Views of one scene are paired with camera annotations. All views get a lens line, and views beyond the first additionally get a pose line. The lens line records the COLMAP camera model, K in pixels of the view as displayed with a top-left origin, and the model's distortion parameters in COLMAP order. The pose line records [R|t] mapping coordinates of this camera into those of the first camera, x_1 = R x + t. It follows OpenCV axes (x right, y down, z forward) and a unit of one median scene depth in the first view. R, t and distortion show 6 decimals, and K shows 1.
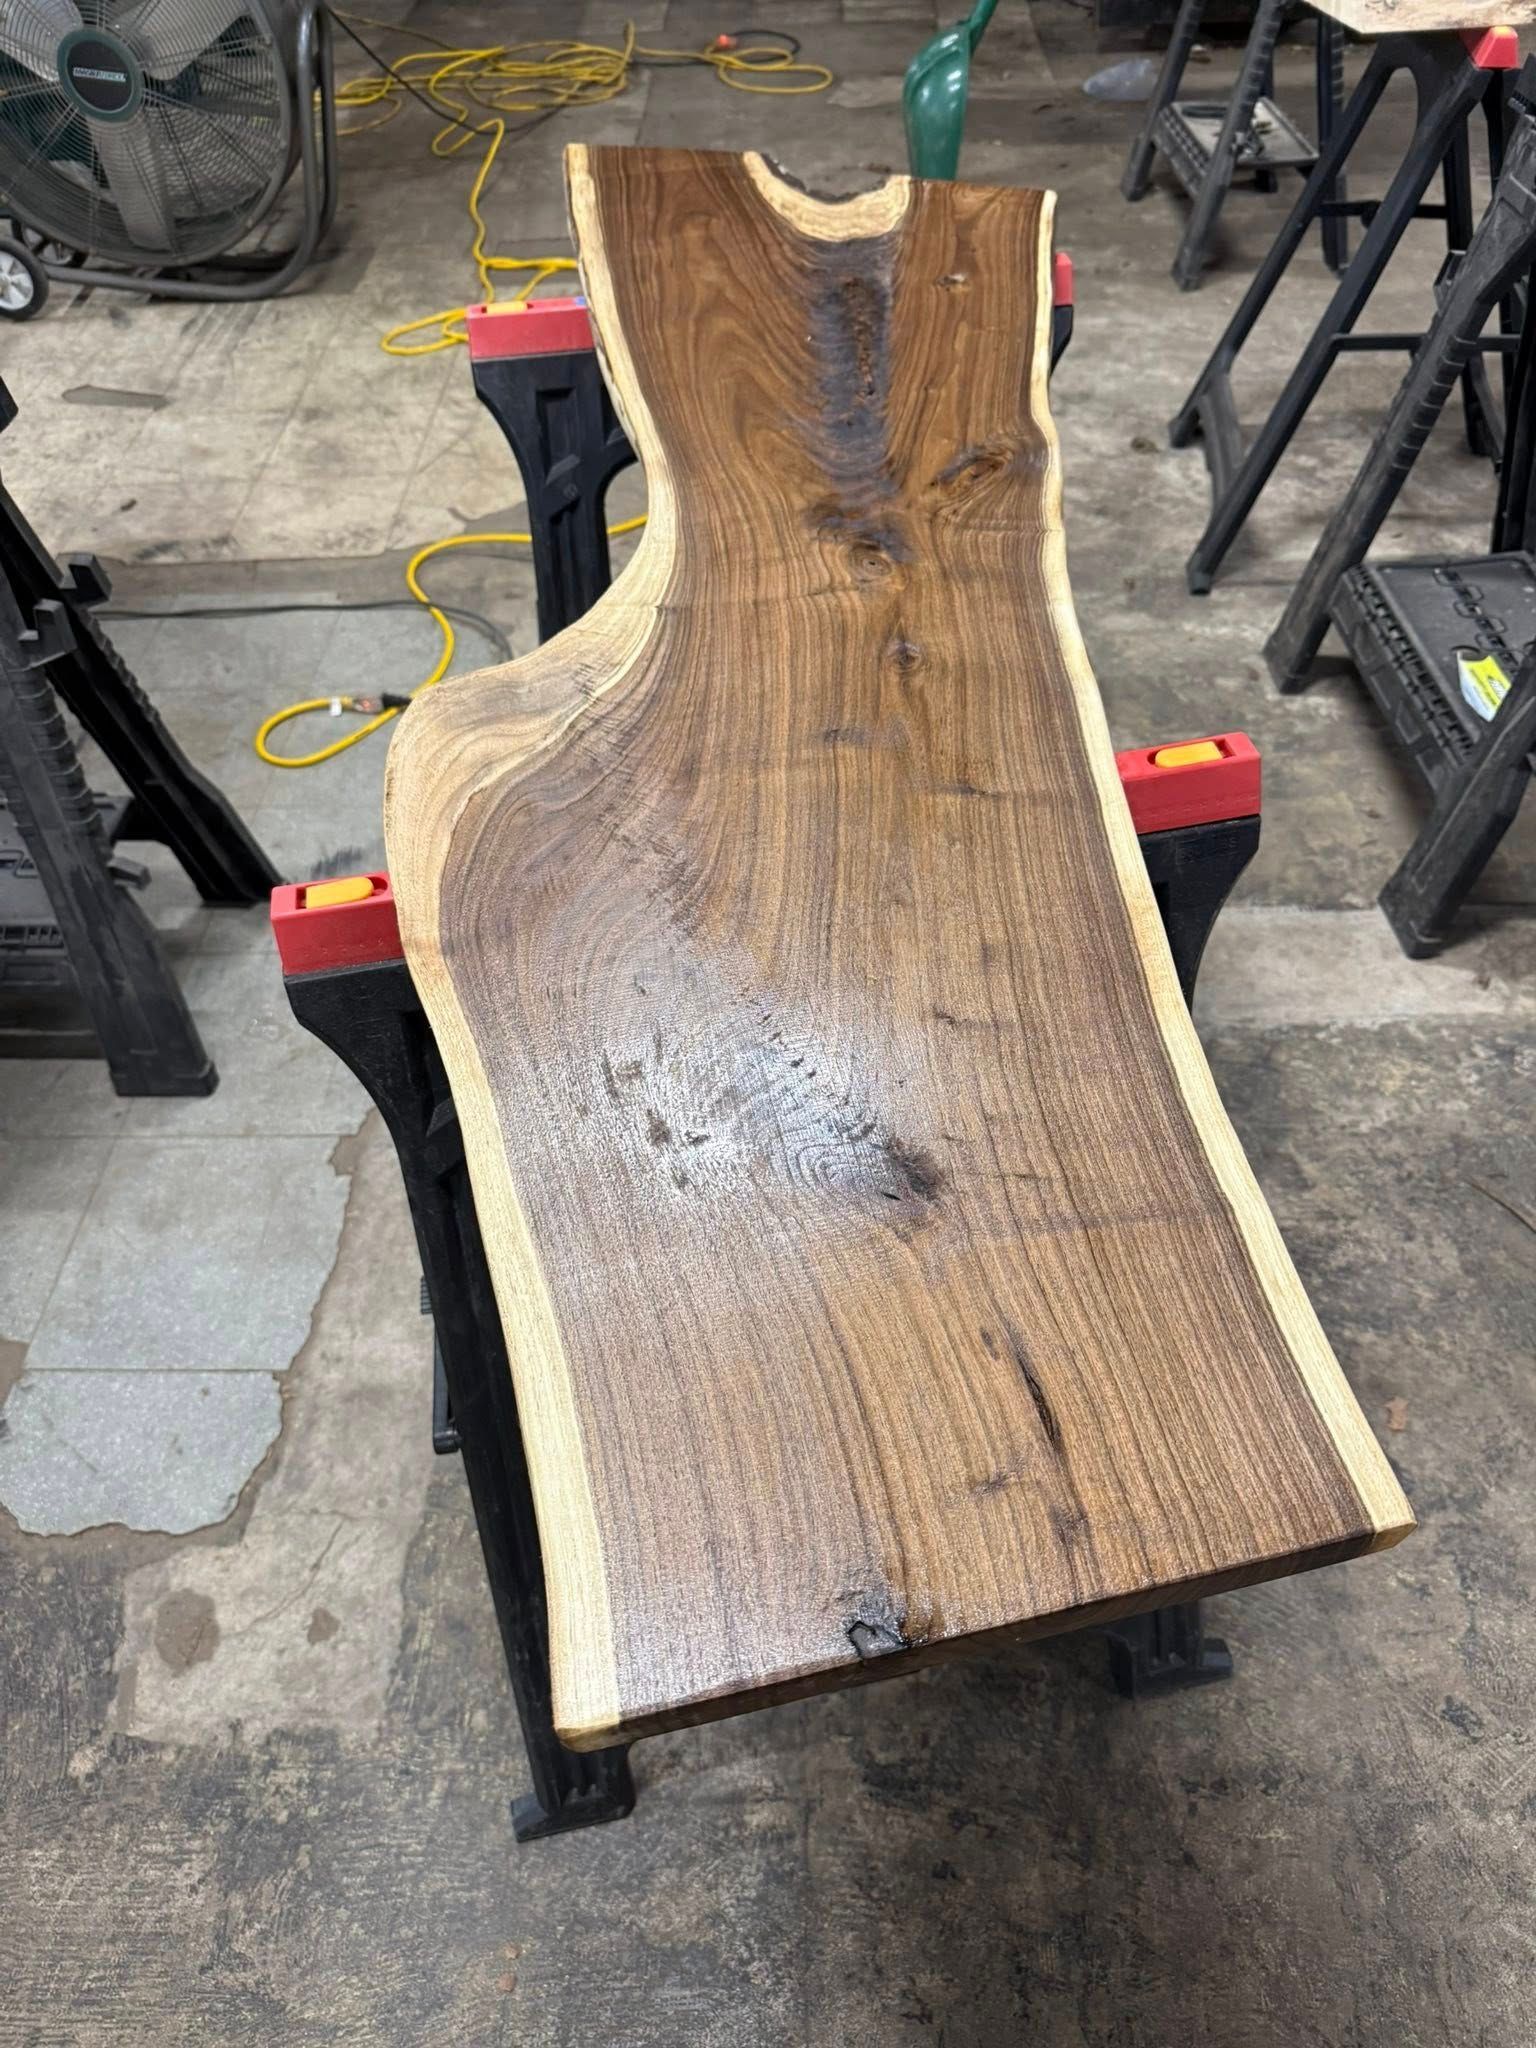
lens RADIAL K [[1468.2, 0, 768.0], [0, 1468.2, 1024.0], [0, 0, 1]] dist [-0.010395, -0.003507]
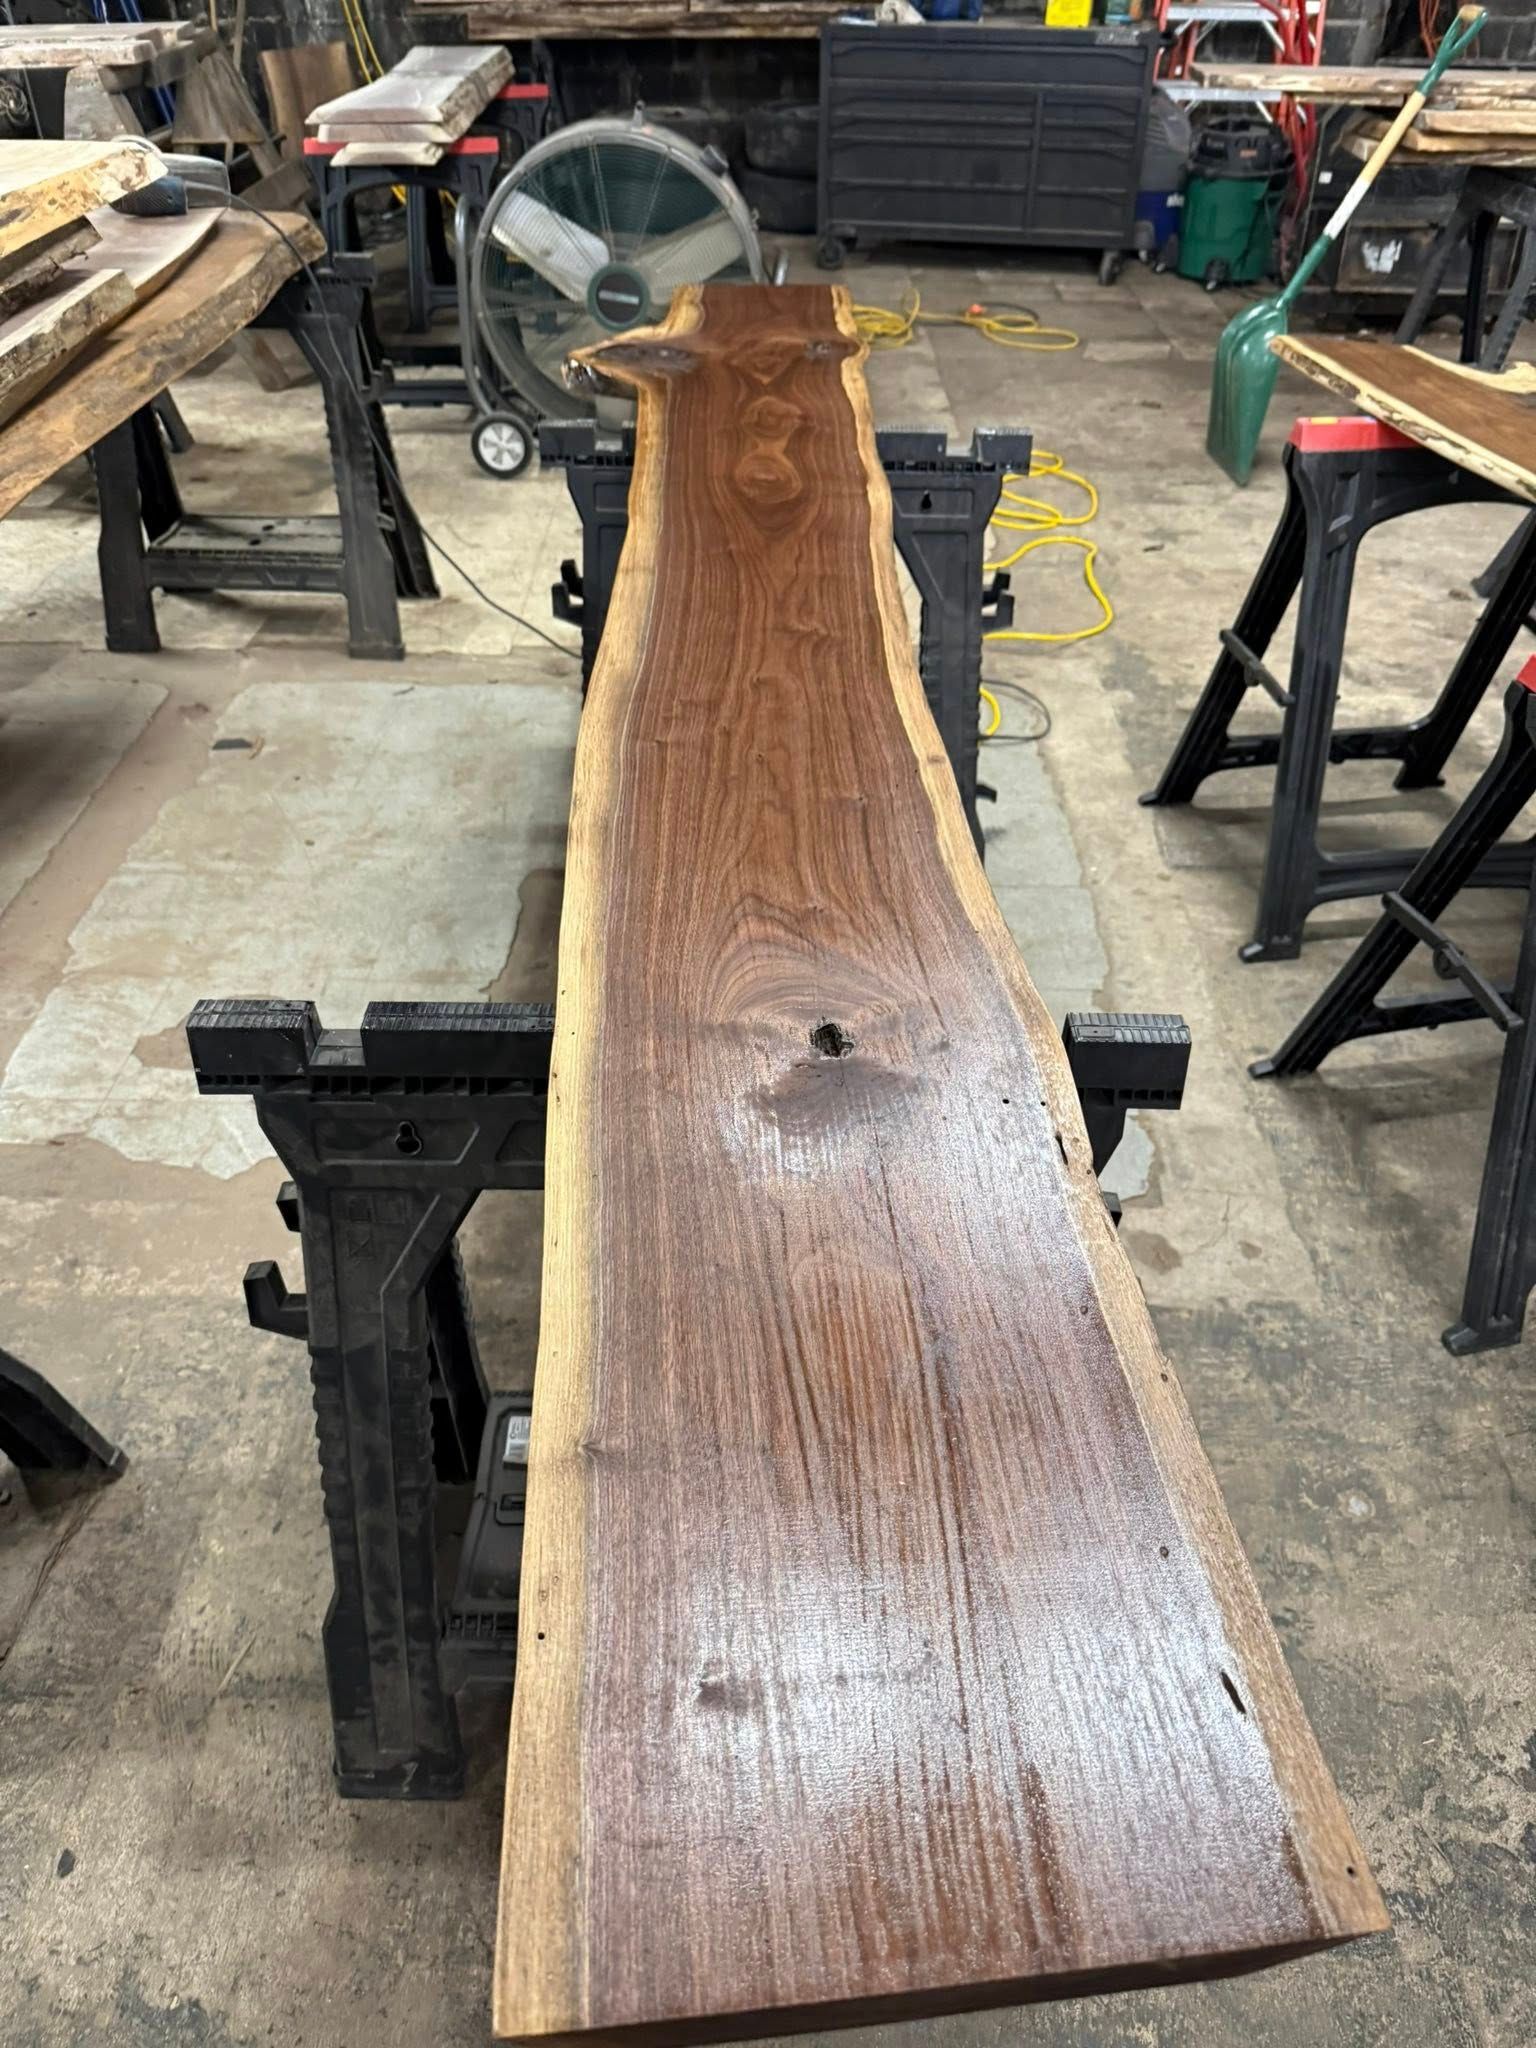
lens RADIAL K [[1468.2, 0, 768.0], [0, 1468.2, 1024.0], [0, 0, 1]] dist [-0.010395, -0.003507]
pose [[0.998983, 0.031519, 0.032244, -0.381908], [-0.026219, 0.987833, -0.153292, 0.194982], [-0.036683, 0.152291, 0.987655, -0.203215]]
